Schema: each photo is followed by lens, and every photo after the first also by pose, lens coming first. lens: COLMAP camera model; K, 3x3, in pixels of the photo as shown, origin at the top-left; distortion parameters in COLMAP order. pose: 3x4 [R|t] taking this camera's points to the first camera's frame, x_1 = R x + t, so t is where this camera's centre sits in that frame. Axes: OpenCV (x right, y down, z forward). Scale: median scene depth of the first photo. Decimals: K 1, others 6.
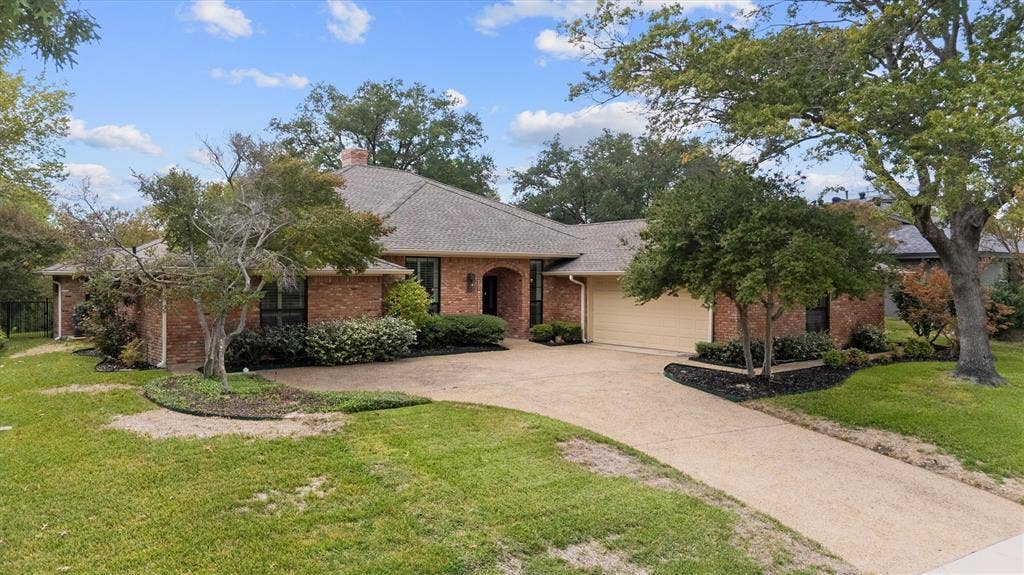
lens RADIAL K [[743.2, 0, 512.0], [0, 743.2, 287.5], [0, 0, 1]] dist [0.082609, -0.001848]
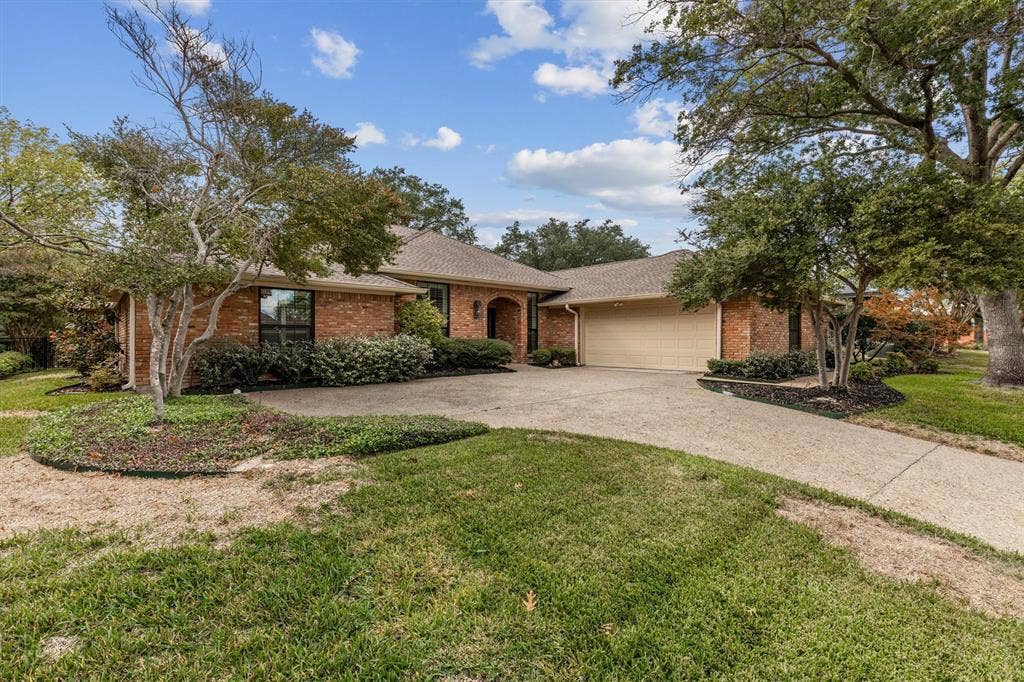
lens RADIAL K [[465.3, 0, 513.9], [0, 465.3, 339.7], [0, 0, 1]] dist [0.008568, 0.000292]
pose [[0.994808, -0.003757, 0.101697, -0.080395], [0.004803, 0.999938, -0.010045, 0.049146], [-0.101653, 0.010481, 0.994765, 0.372477]]
